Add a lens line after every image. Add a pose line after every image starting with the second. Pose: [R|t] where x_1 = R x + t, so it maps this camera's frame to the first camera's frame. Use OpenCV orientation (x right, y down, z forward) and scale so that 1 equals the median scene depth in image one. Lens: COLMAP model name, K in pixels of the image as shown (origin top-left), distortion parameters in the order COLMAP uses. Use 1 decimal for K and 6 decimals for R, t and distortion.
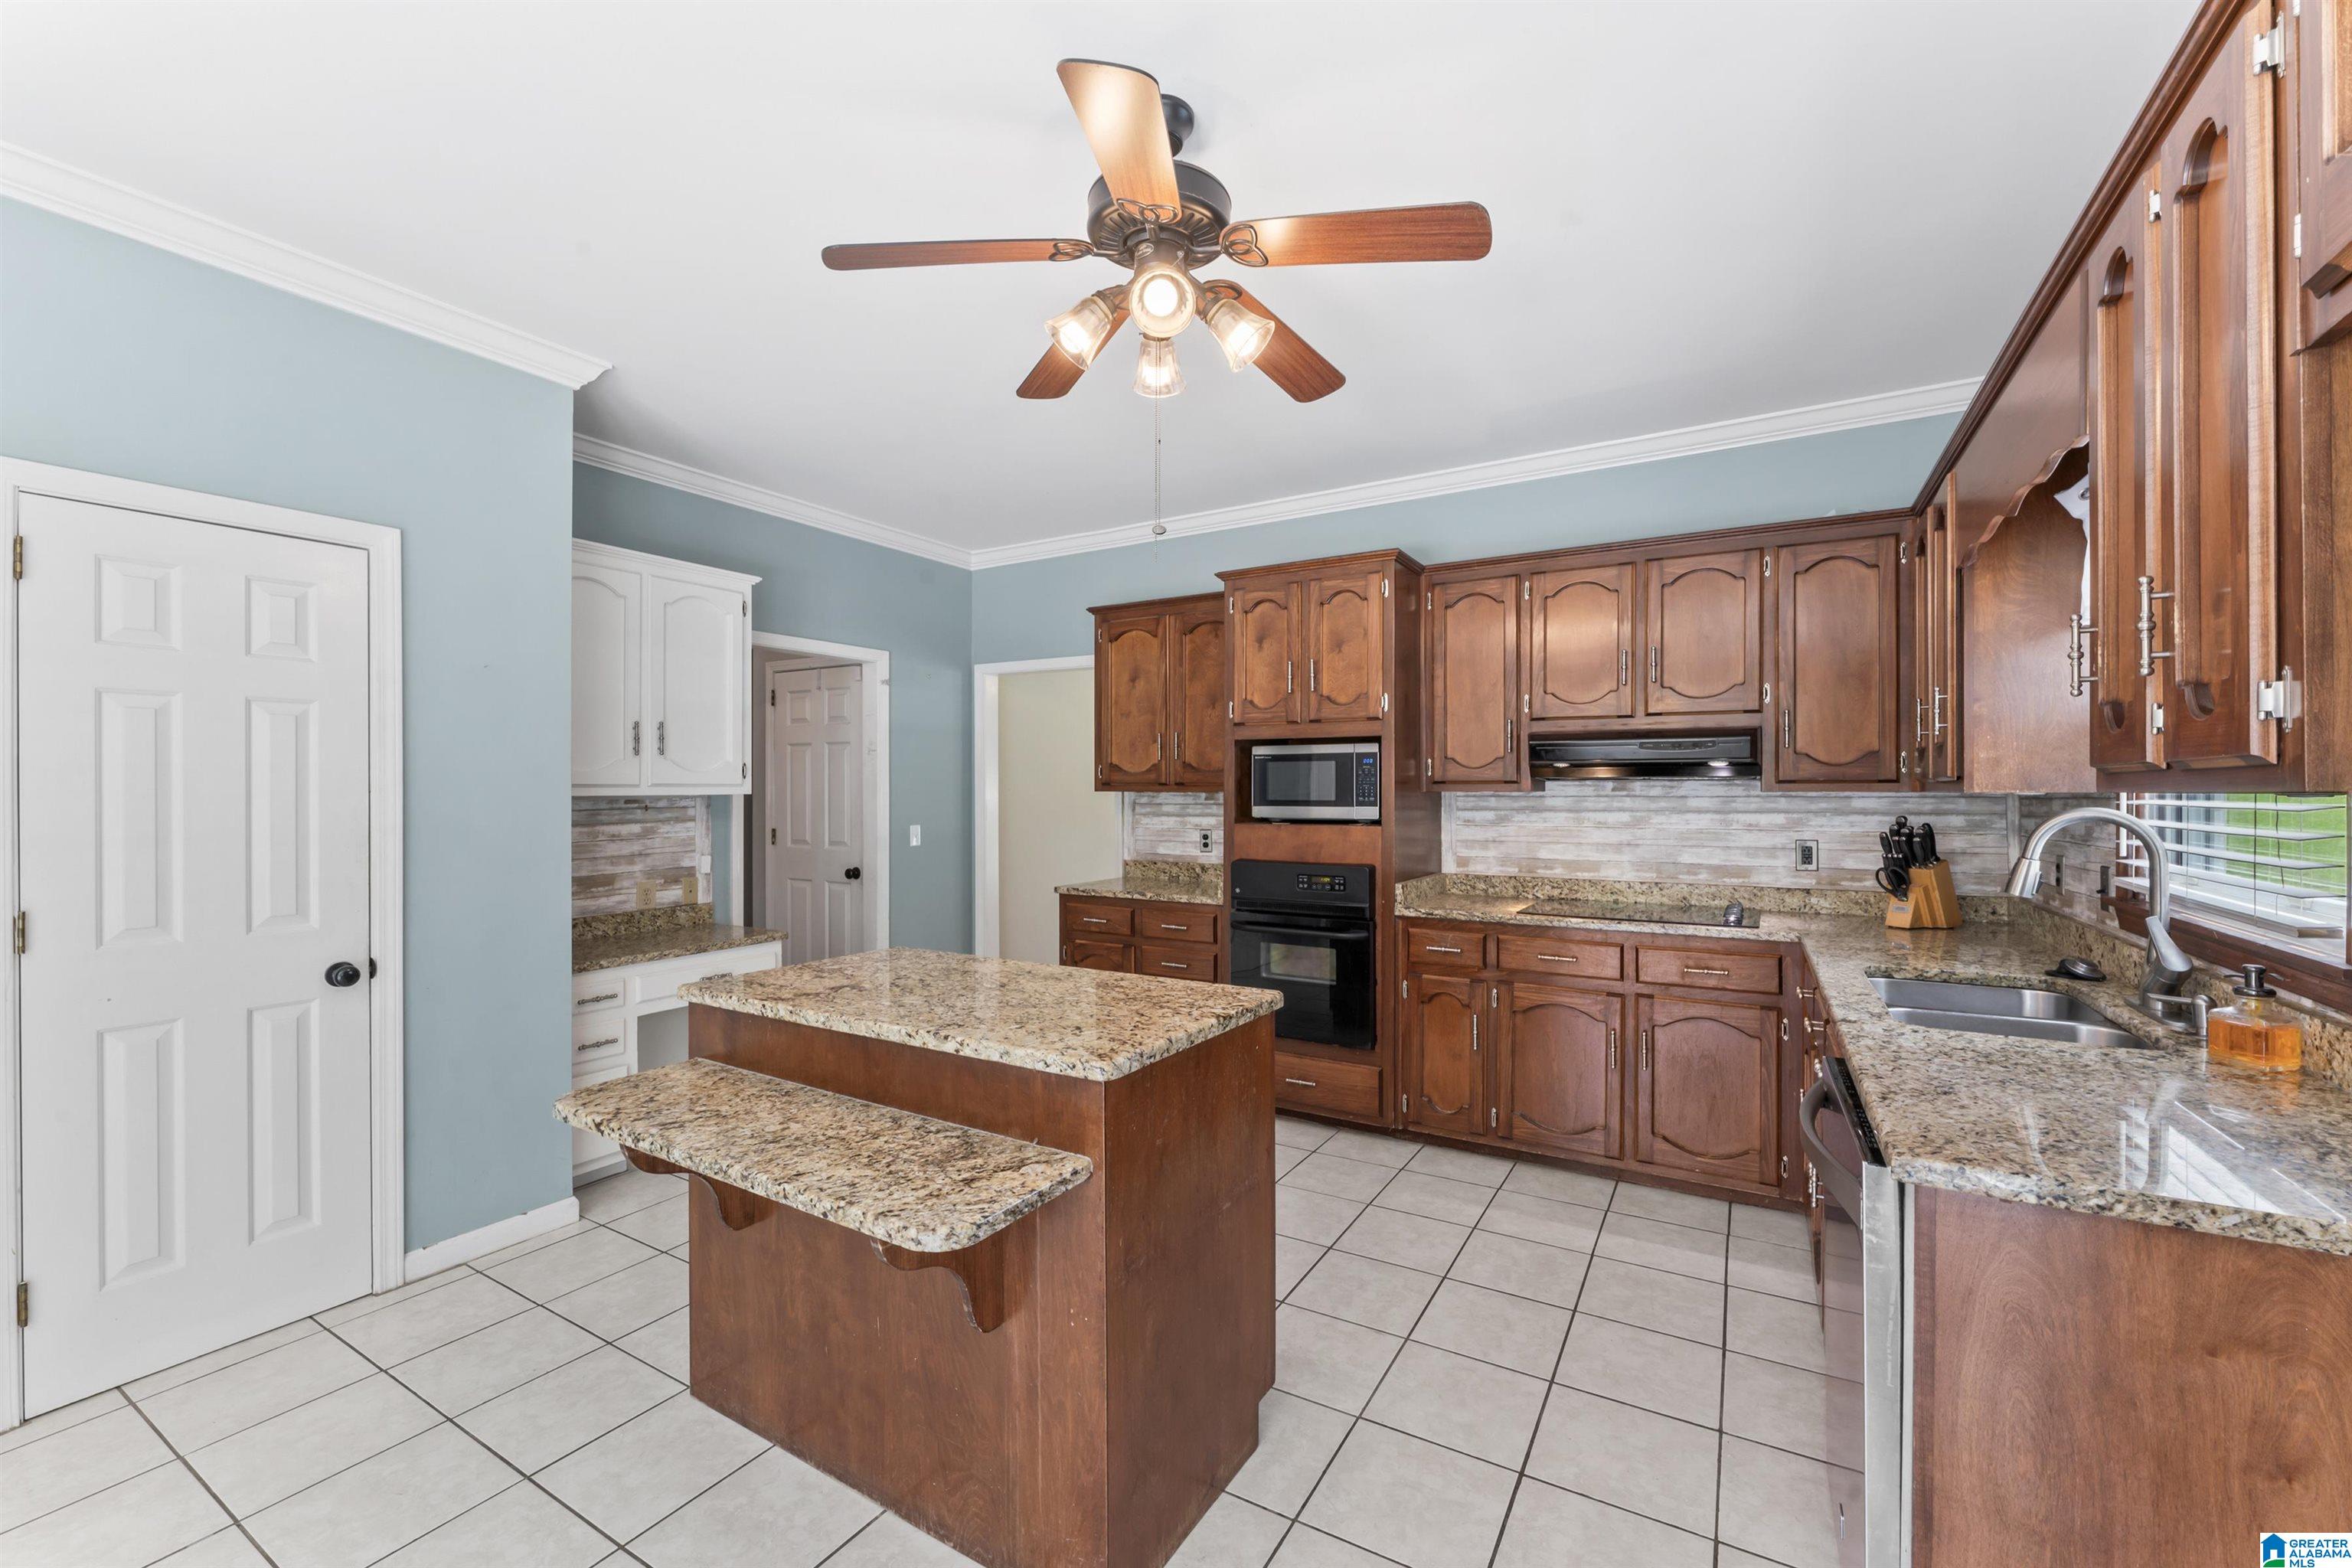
lens RADIAL K [[939.2, 0, 1180.9], [0, 939.2, 787.2], [0, 0, 1]] dist [-0.004545, -0.000319]
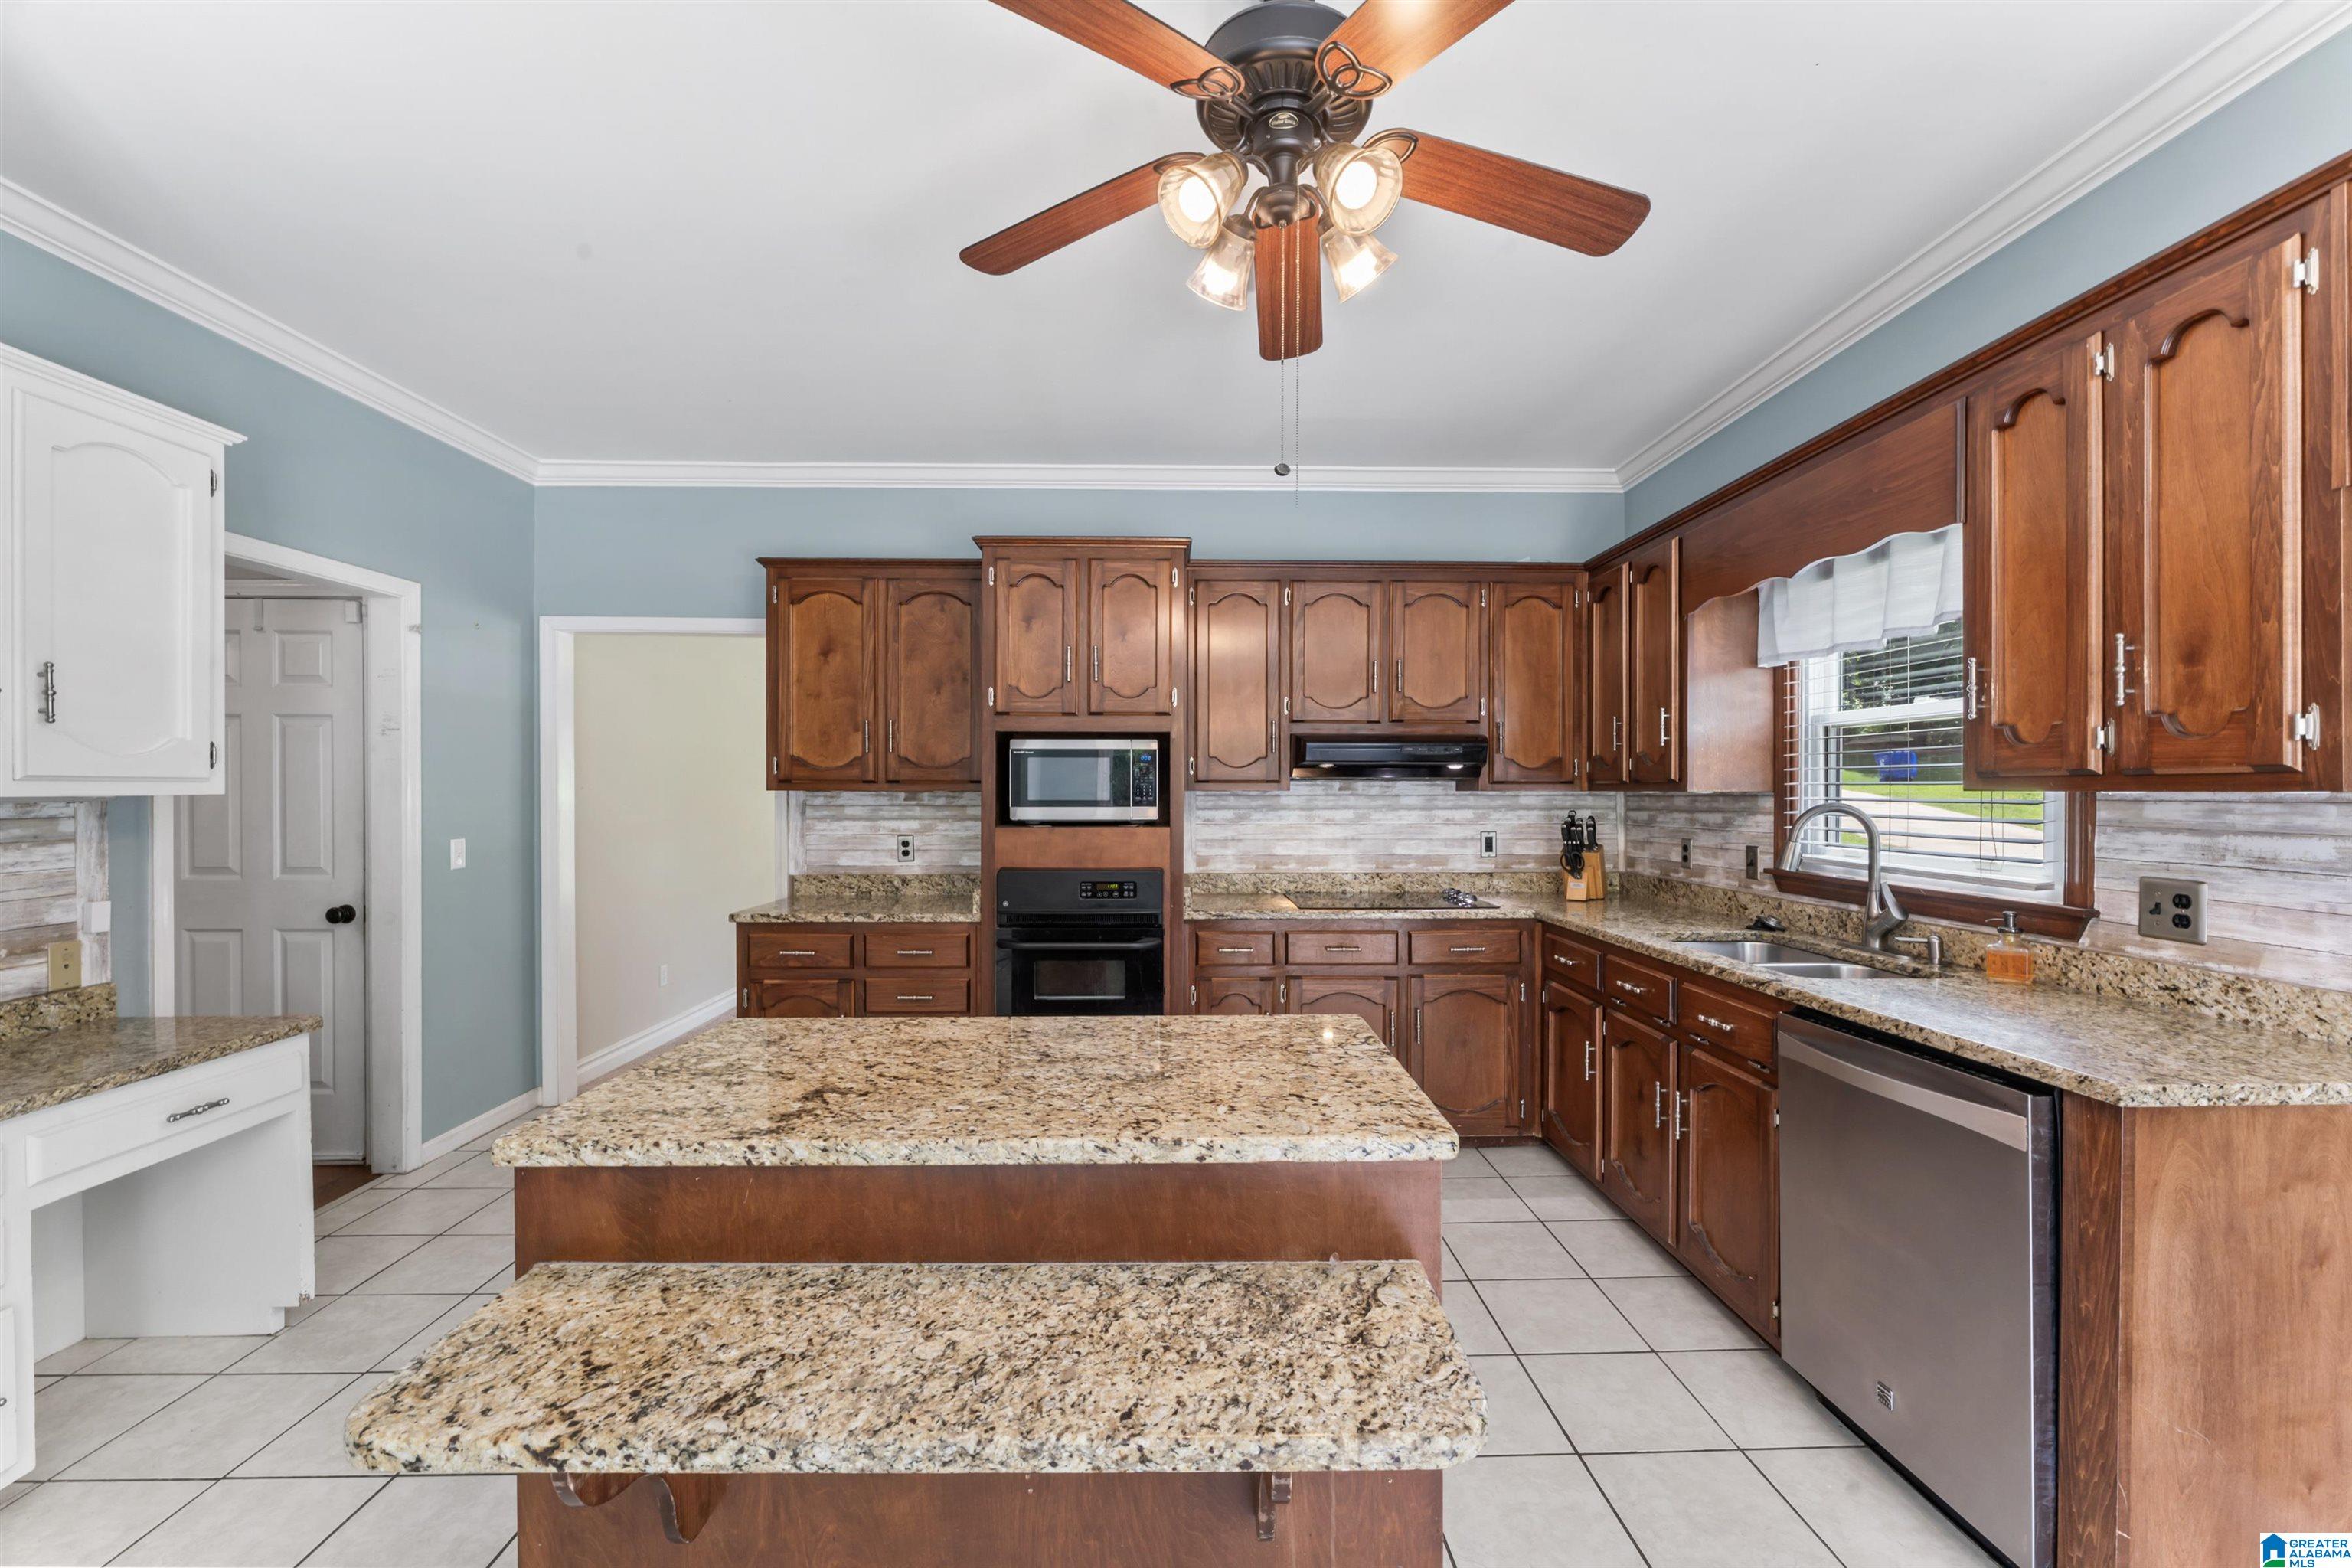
lens RADIAL K [[939.2, 0, 1178.3], [0, 939.2, 792.6], [0, 0, 1]] dist [-0.004545, -0.000319]
pose [[0.847567, -0.000552, 0.530689, -0.301091], [-0.002701, 0.999982, 0.005354, 0.001399], [-0.530682, -0.005972, 0.847550, 0.199159]]
